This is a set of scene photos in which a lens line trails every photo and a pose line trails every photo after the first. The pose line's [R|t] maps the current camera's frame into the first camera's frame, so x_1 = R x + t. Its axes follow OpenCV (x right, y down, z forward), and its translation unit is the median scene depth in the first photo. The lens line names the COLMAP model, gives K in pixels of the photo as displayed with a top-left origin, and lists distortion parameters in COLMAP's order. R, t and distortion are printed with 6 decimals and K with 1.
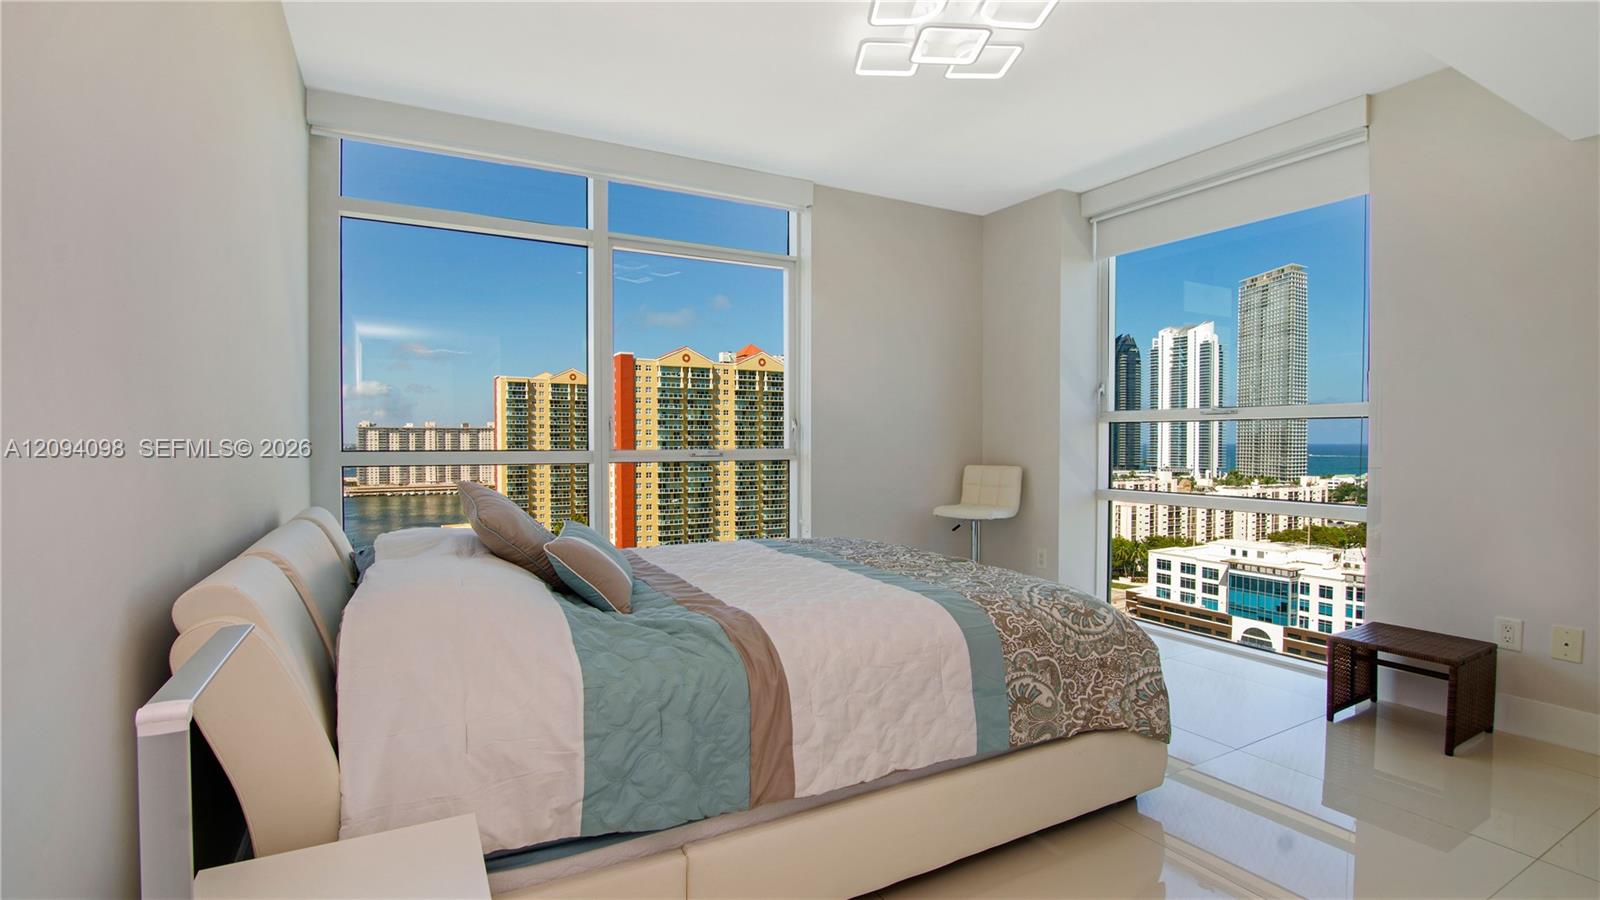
lens RADIAL K [[728.7, 0, 785.4], [0, 728.7, 444.9], [0, 0, 1]] dist [-0.035198, 0.006633]
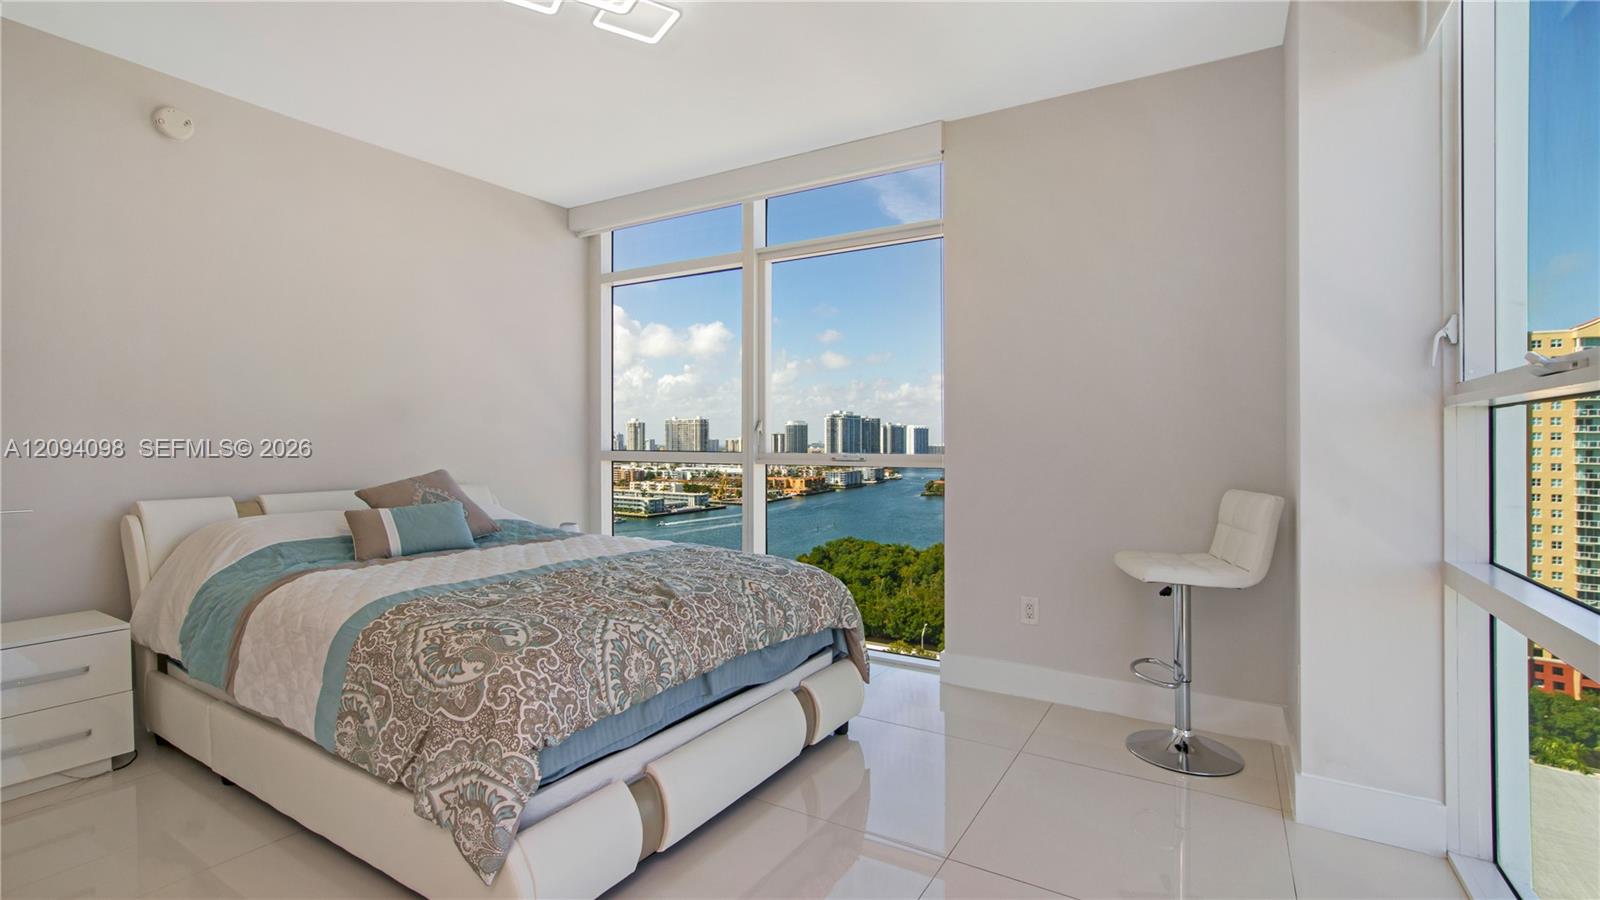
lens RADIAL K [[728.7, 0, 796.9], [0, 728.7, 457.8], [0, 0, 1]] dist [-0.035198, 0.006633]
pose [[0.488902, 0.015646, -0.872199, 1.293208], [-0.009071, 0.999876, 0.012852, -0.006016], [0.872292, 0.001629, 0.488983, 0.937649]]
